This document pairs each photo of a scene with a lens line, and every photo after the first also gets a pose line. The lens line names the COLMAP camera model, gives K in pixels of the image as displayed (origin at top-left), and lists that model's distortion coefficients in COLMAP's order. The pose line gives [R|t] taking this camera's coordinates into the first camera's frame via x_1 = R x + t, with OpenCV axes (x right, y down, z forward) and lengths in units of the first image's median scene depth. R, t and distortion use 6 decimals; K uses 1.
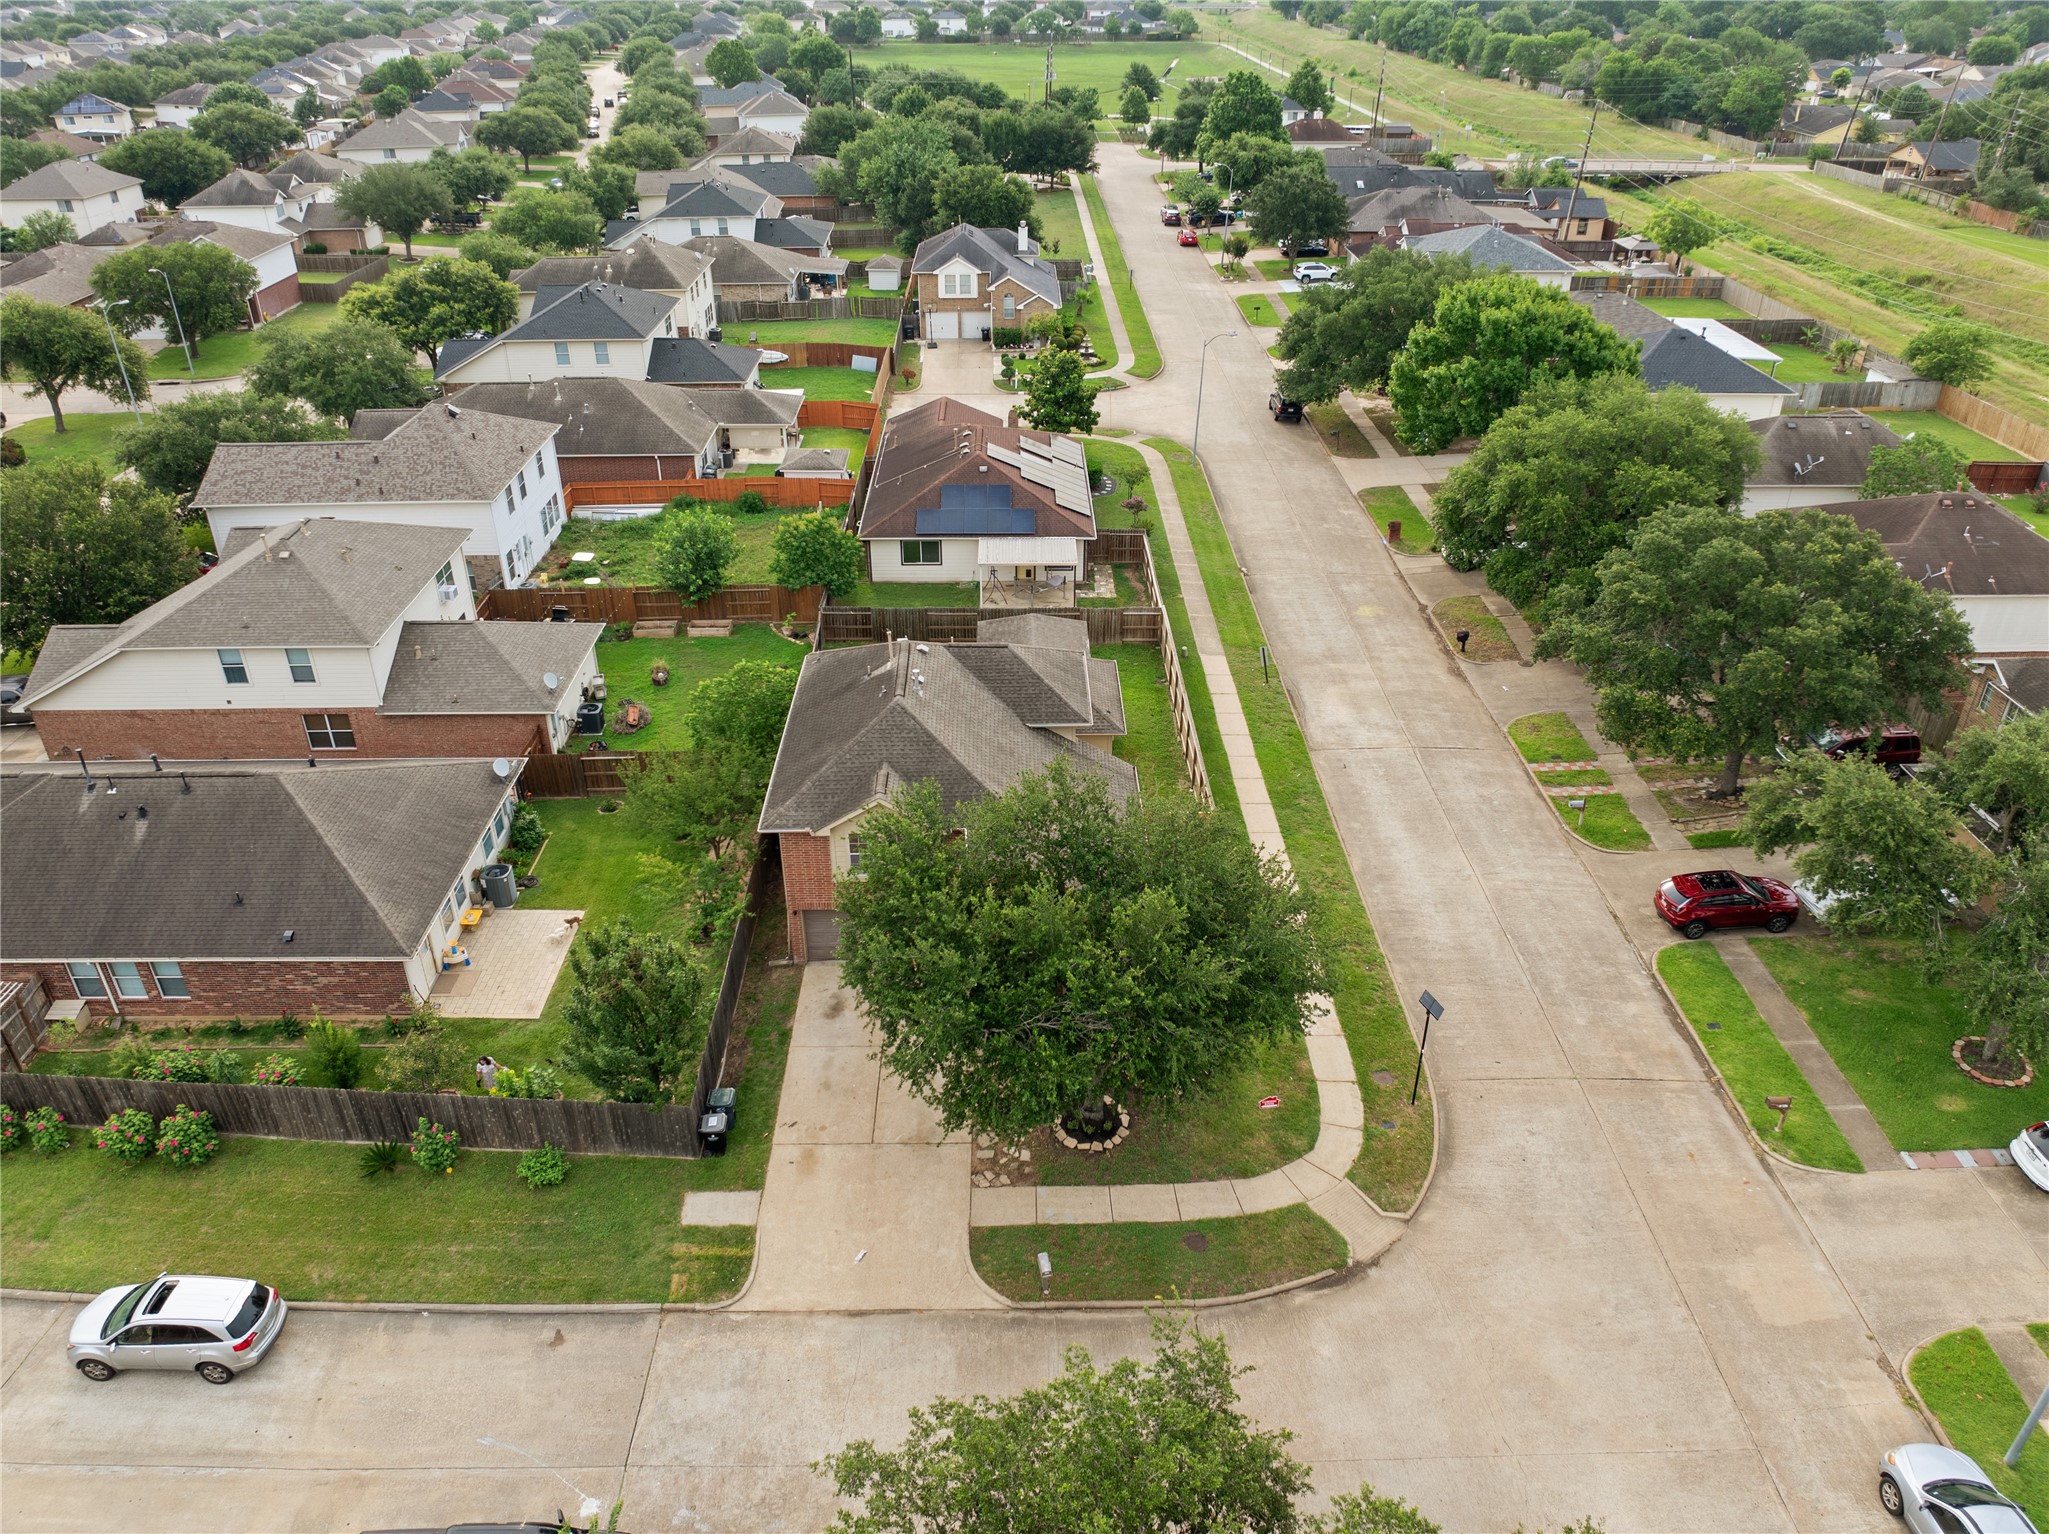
lens RADIAL K [[1440.0, 0, 1021.7], [0, 1440.0, 770.3], [0, 0, 1]] dist [-0.047817, 0.015969]
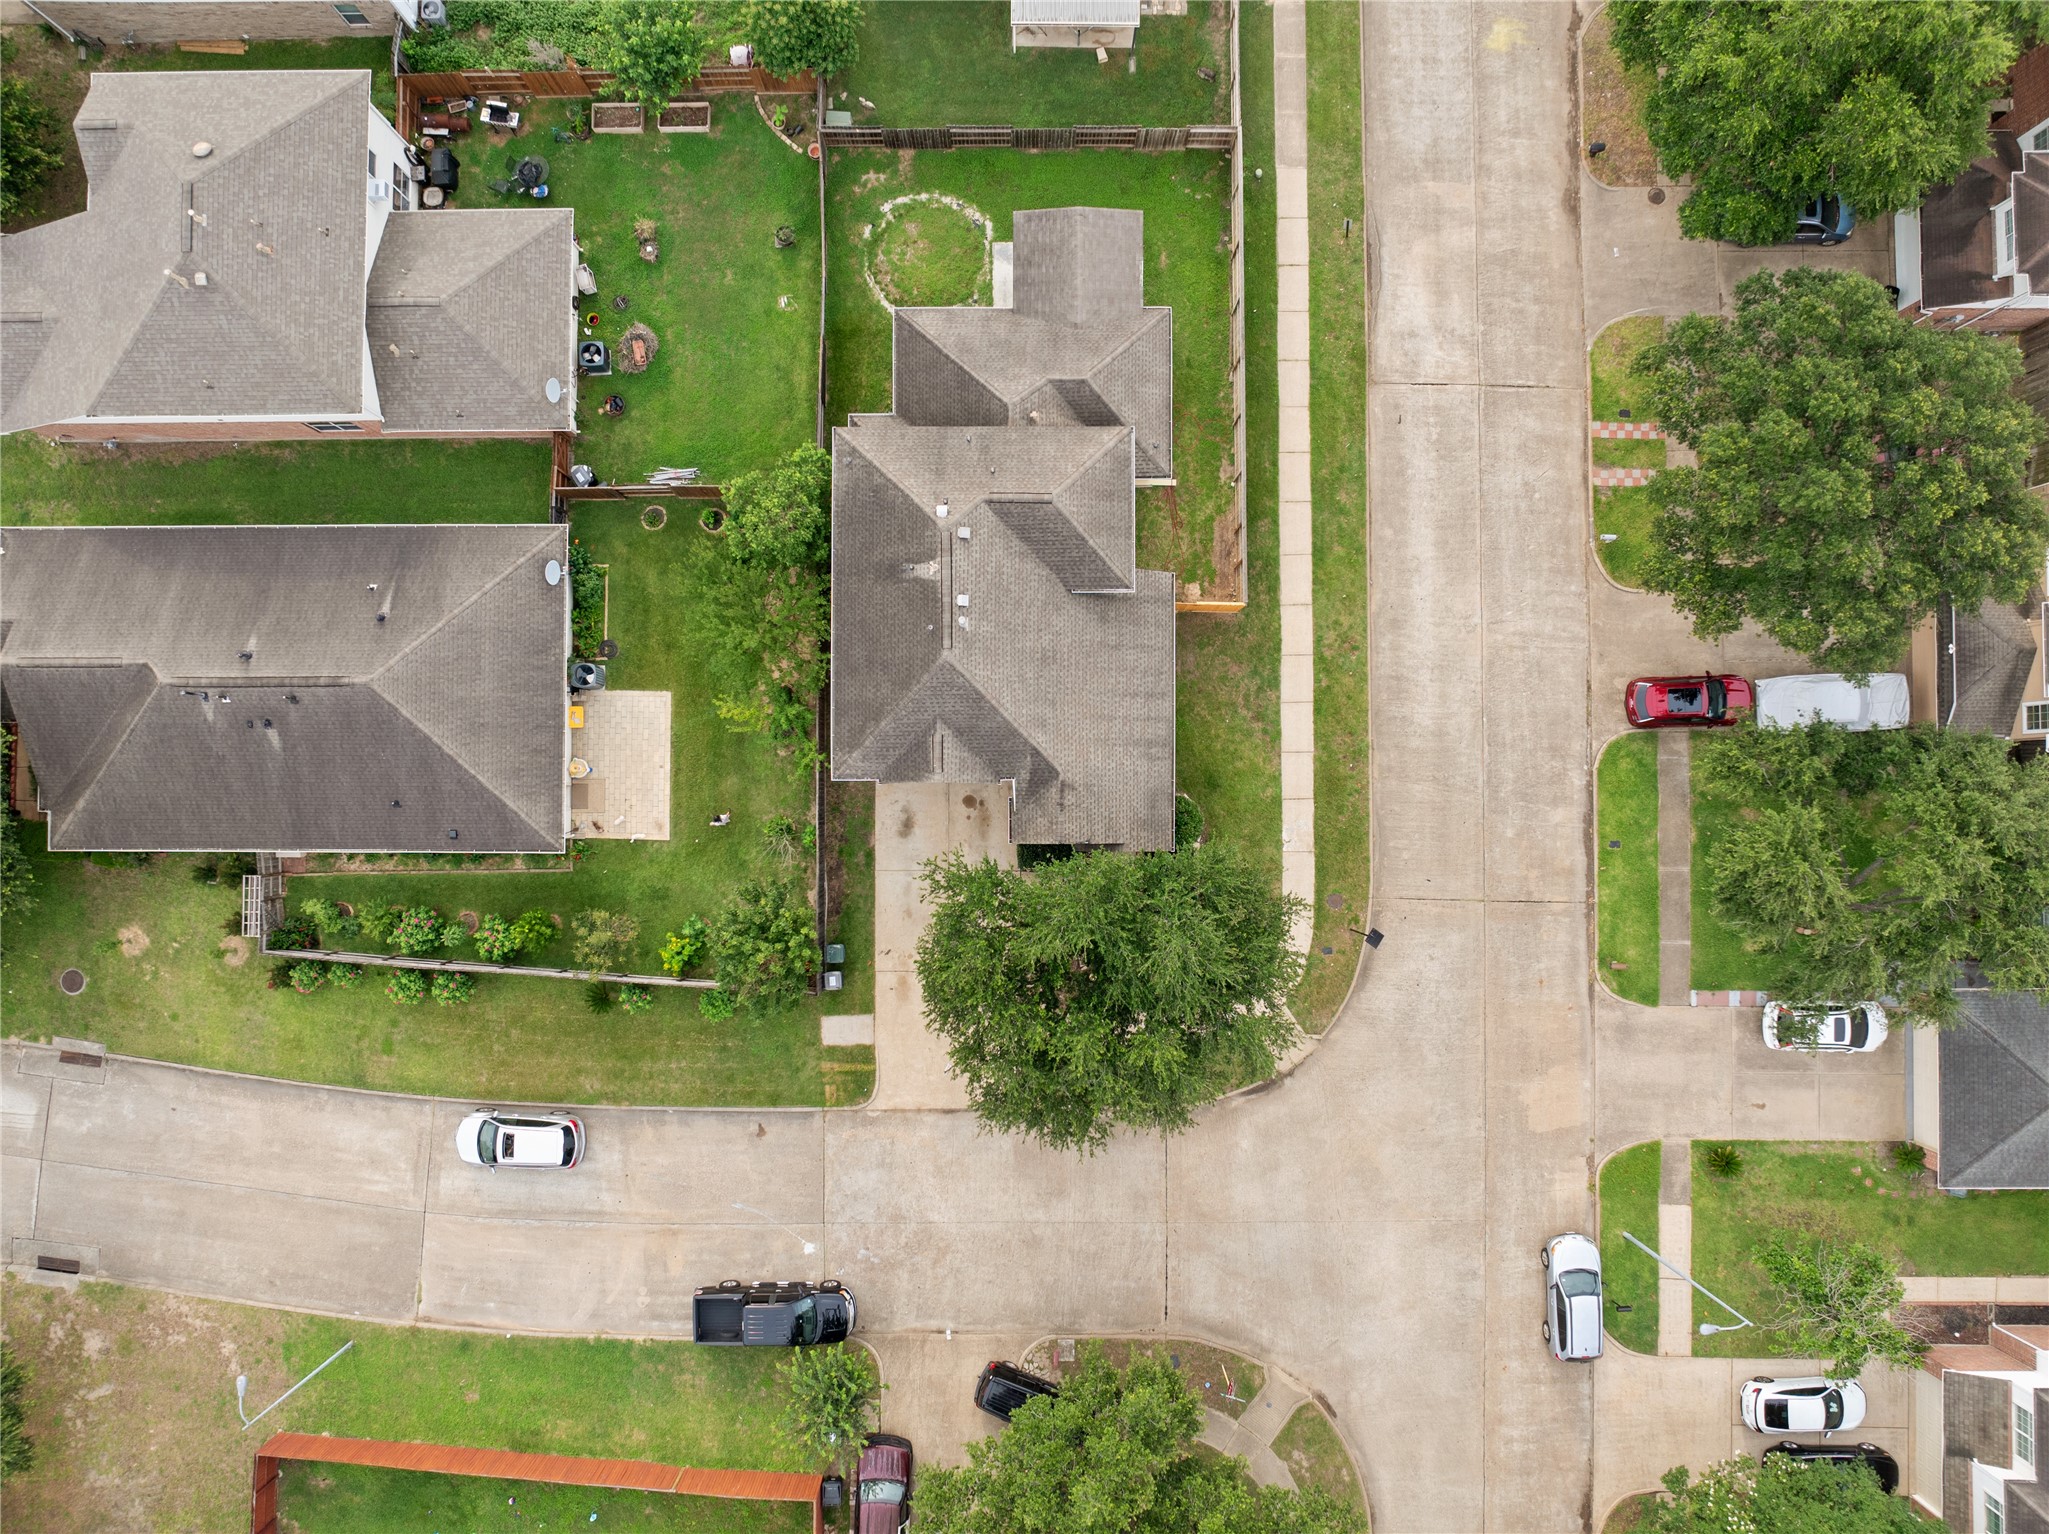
lens RADIAL K [[1440.0, 0, 1024.6], [0, 1440.0, 770.9], [0, 0, 1]] dist [-0.047817, 0.015969]
pose [[0.999940, 0.010815, 0.001446, -0.036450], [-0.006922, 0.526292, 0.850276, -1.062979], [0.008435, -0.850235, 0.526335, 0.460336]]
